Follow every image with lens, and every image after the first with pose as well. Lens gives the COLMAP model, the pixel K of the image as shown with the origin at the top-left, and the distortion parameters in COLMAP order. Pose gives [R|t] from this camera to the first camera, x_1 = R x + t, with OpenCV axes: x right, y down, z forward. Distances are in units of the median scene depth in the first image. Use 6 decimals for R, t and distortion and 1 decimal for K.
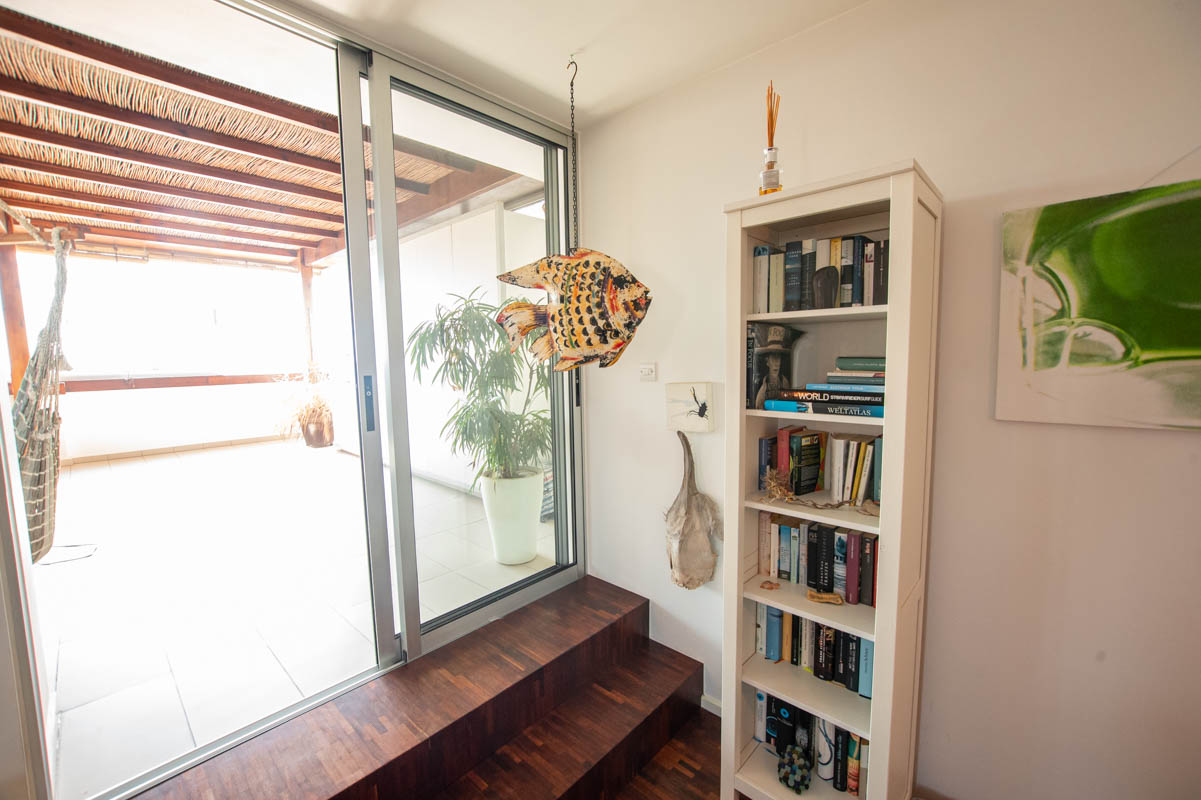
lens RADIAL K [[494.0, 0, 599.5], [0, 494.0, 404.3], [0, 0, 1]] dist [-0.024161, 0.004546]
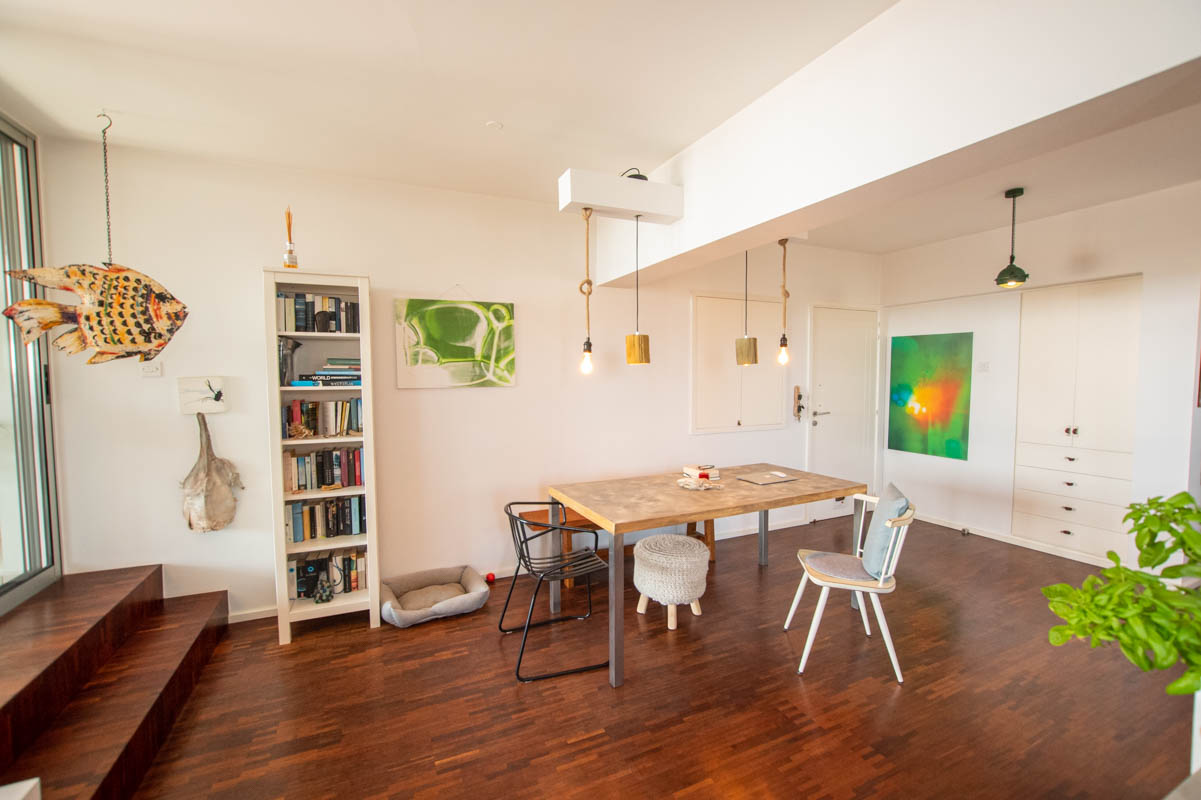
lens RADIAL K [[494.0, 0, 598.9], [0, 494.0, 403.1], [0, 0, 1]] dist [-0.024161, 0.004546]
pose [[0.398870, -0.037319, 0.916248, -0.696898], [0.082978, 0.996541, 0.004466, 0.128474], [-0.913245, 0.074247, 0.400587, -0.581606]]
